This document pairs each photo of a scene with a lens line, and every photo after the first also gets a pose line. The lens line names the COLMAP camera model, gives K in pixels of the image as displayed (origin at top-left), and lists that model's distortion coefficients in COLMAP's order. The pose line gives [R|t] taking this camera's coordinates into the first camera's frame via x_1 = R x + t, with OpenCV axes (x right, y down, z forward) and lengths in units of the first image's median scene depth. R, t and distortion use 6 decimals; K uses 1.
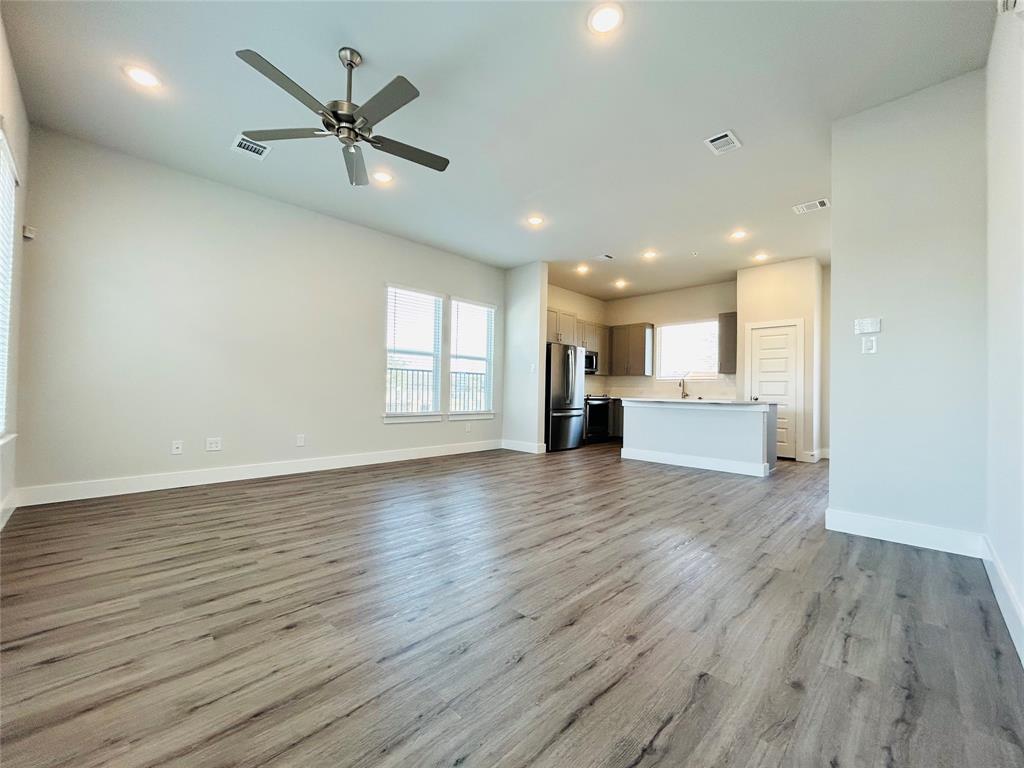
lens RADIAL K [[412.1, 0, 506.1], [0, 412.1, 387.6], [0, 0, 1]] dist [0.001252, -0.000231]
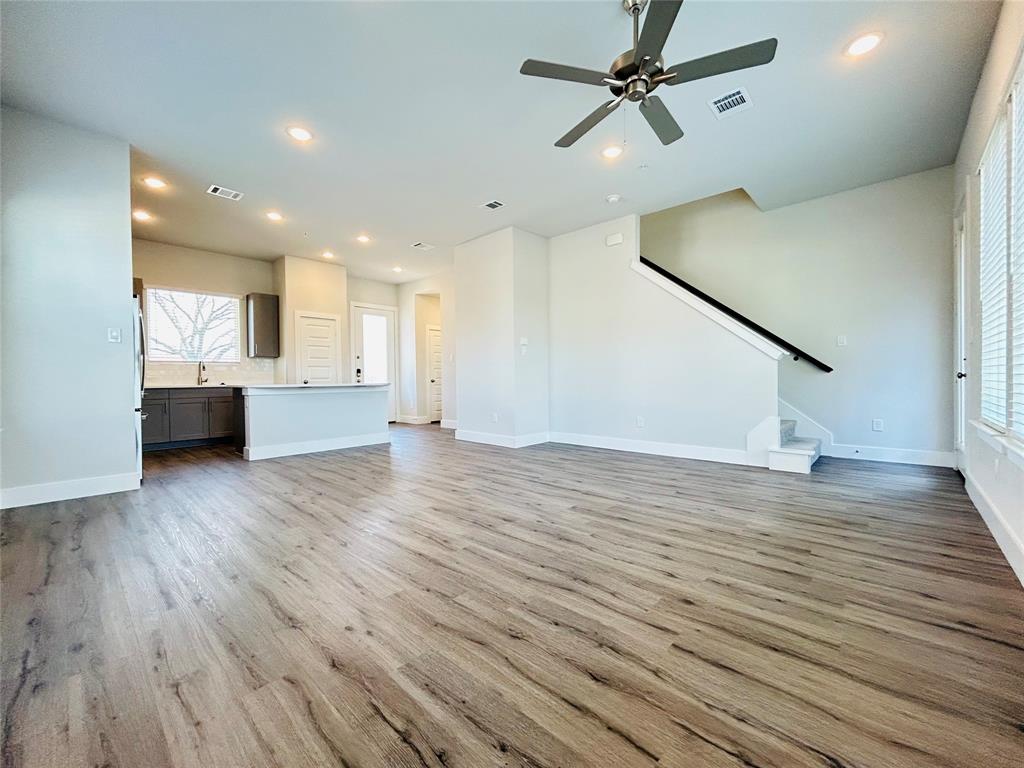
lens RADIAL K [[412.1, 0, 520.3], [0, 412.1, 379.4], [0, 0, 1]] dist [0.001252, -0.000231]
pose [[-0.048111, -0.016920, 0.998699, -1.307512], [-0.000395, 0.999857, 0.016921, 0.003612], [-0.998842, 0.000419, -0.048111, 1.310773]]
